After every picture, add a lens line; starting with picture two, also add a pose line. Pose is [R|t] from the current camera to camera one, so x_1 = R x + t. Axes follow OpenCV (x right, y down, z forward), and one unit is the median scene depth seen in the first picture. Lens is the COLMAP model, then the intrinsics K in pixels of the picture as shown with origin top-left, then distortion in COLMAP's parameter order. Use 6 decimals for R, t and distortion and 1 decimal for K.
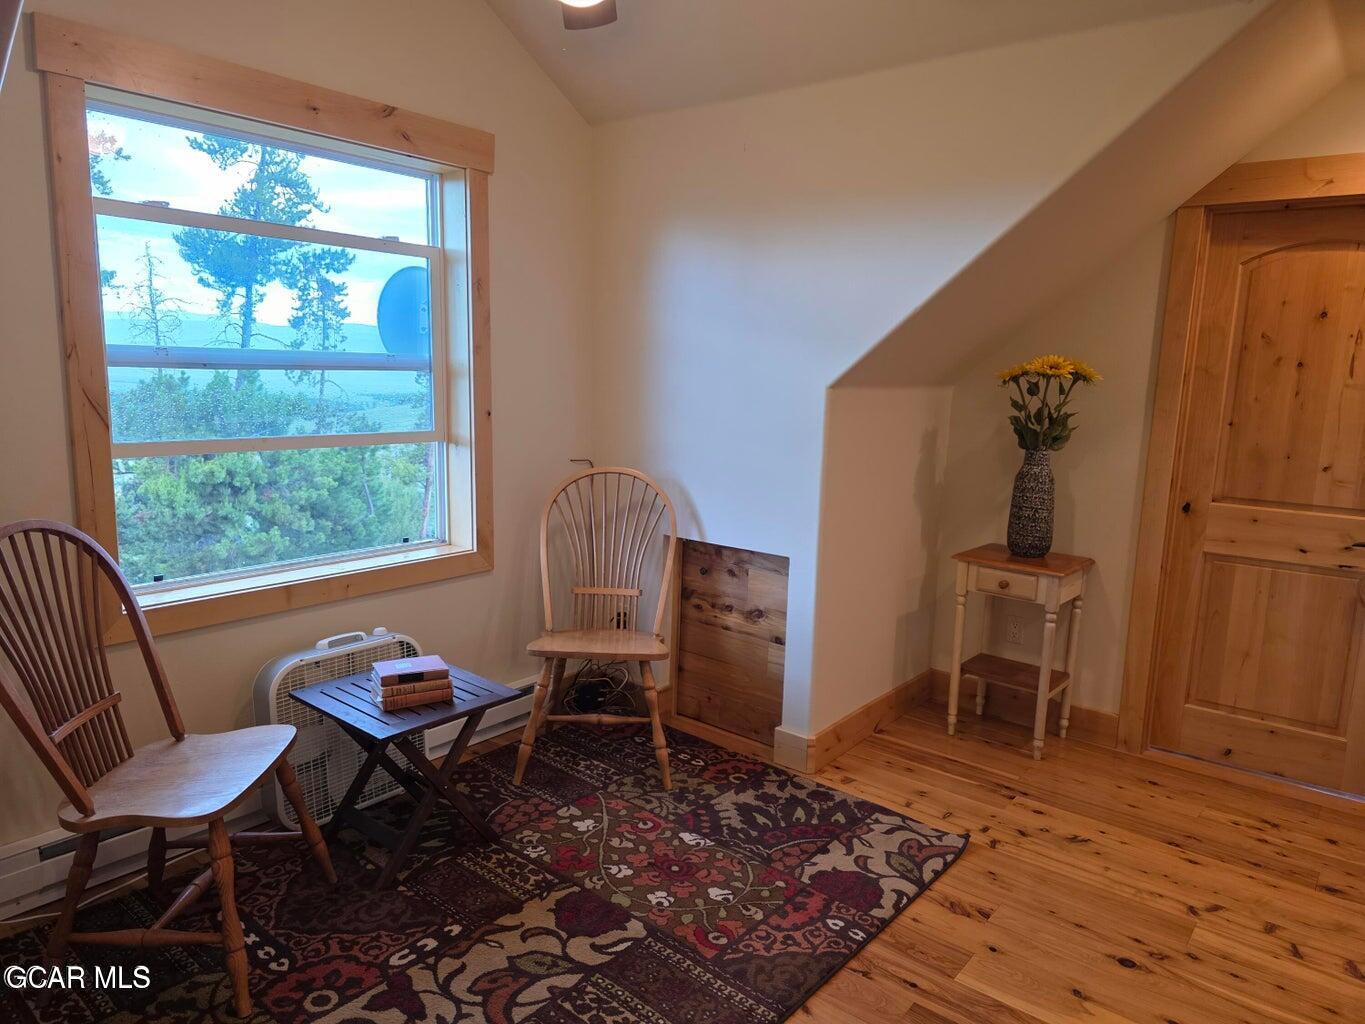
lens RADIAL K [[925.1, 0, 684.7], [0, 925.1, 496.6], [0, 0, 1]] dist [0.086908, -0.092485]
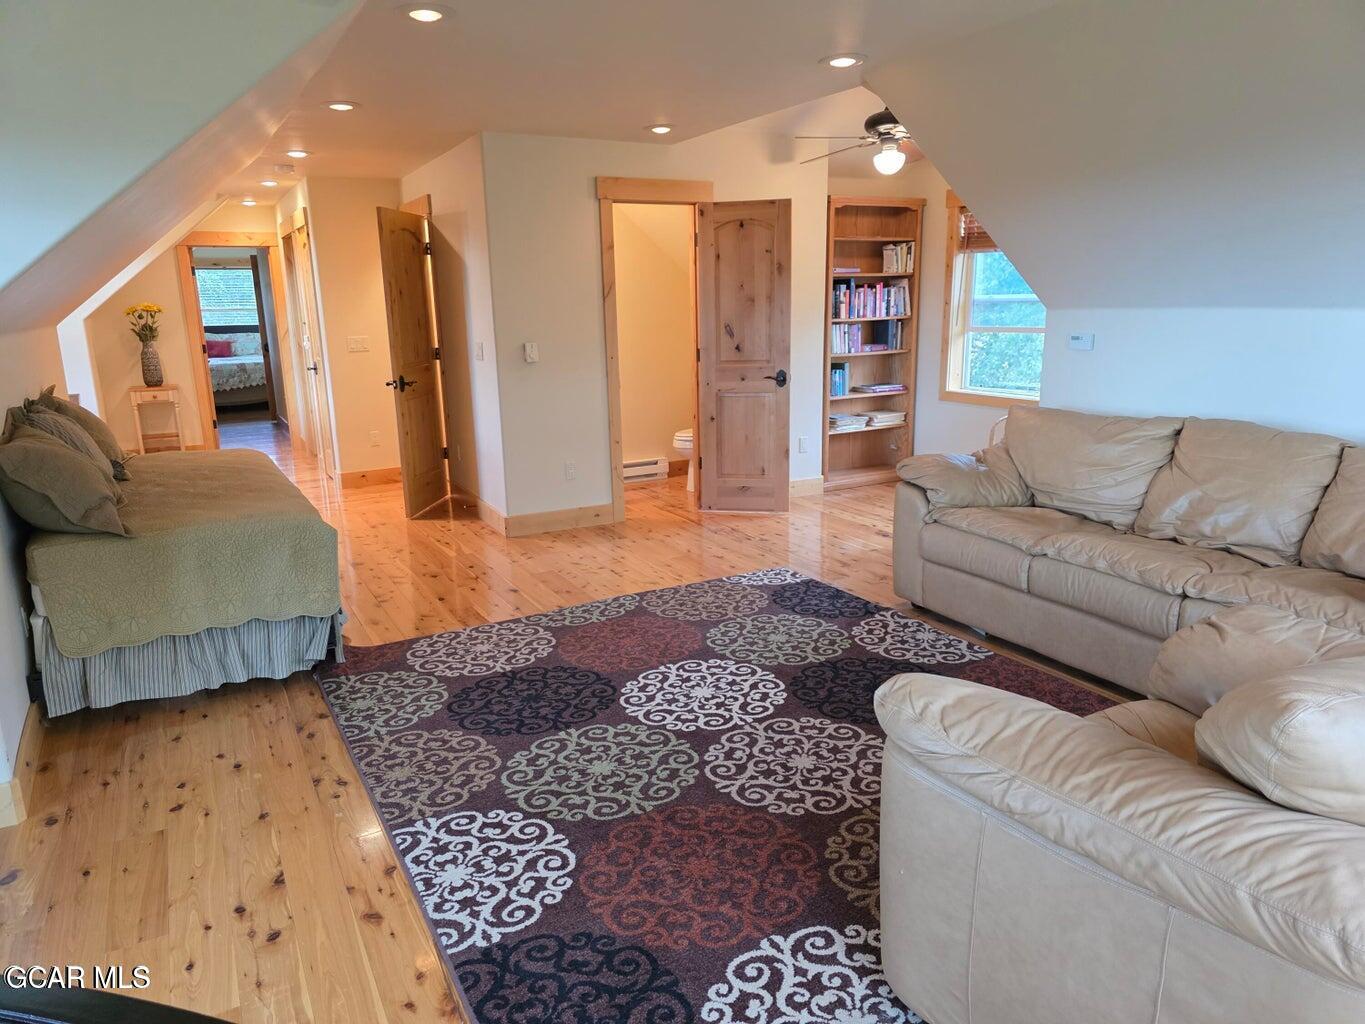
lens RADIAL K [[925.1, 0, 684.7], [0, 925.1, 496.6], [0, 0, 1]] dist [0.086908, -0.092485]
pose [[0.376396, -0.235566, 0.896010, -1.377760], [0.164401, 0.968769, 0.185633, 0.113785], [-0.911756, 0.077433, 0.403368, -1.218325]]
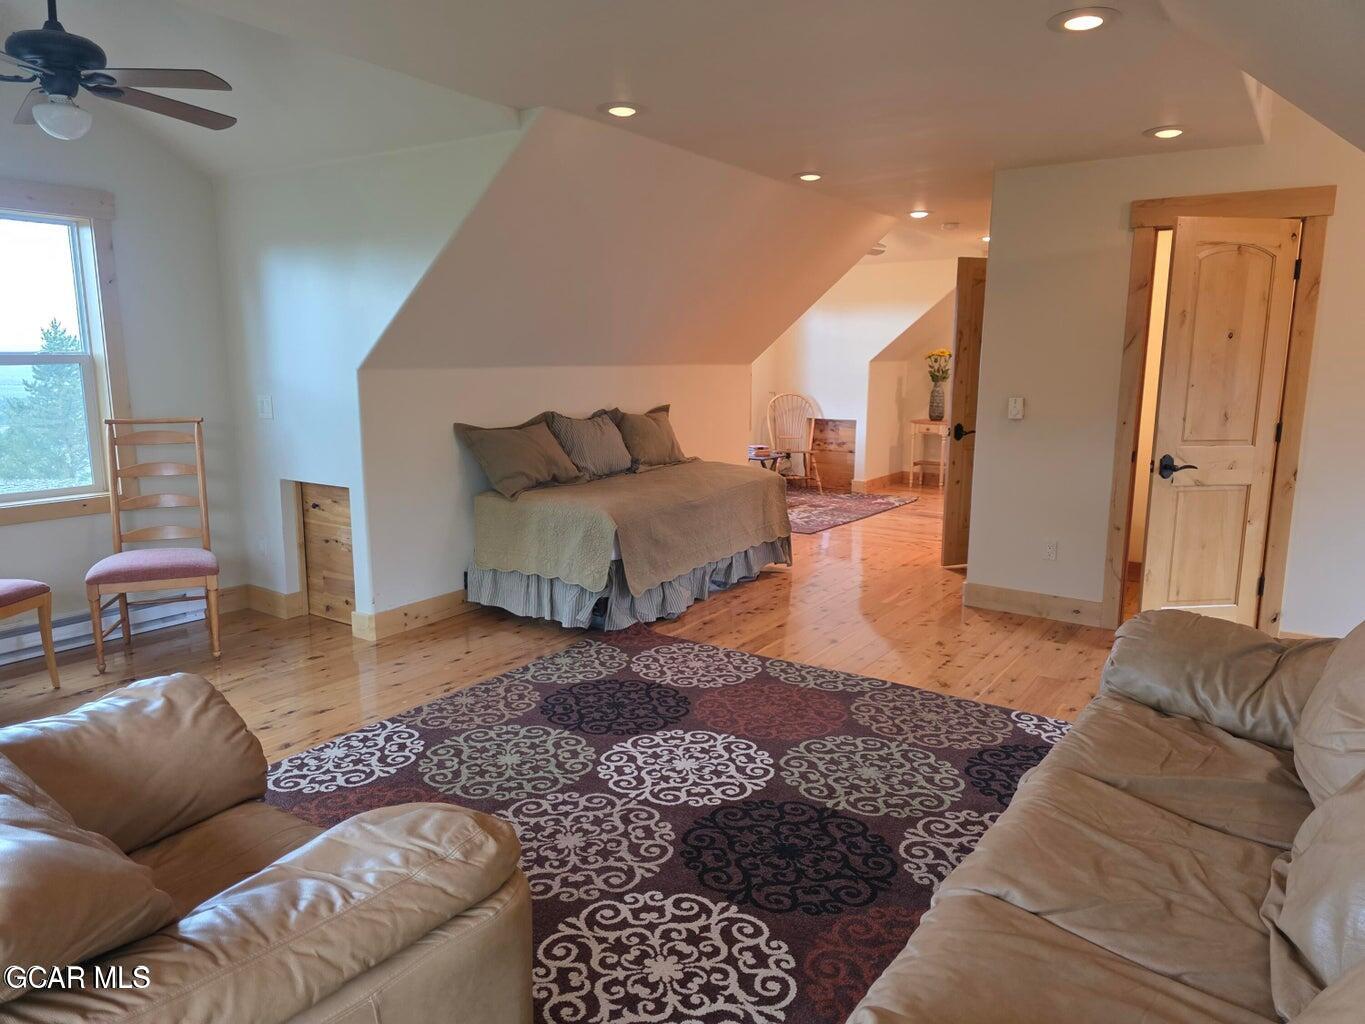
lens RADIAL K [[925.1, 0, 684.7], [0, 925.1, 496.6], [0, 0, 1]] dist [0.086908, -0.092485]
pose [[0.996291, -0.040398, 0.075975, -0.608094], [0.039228, 0.999089, 0.016819, 0.216907], [-0.076585, -0.013776, 0.996968, -1.737495]]
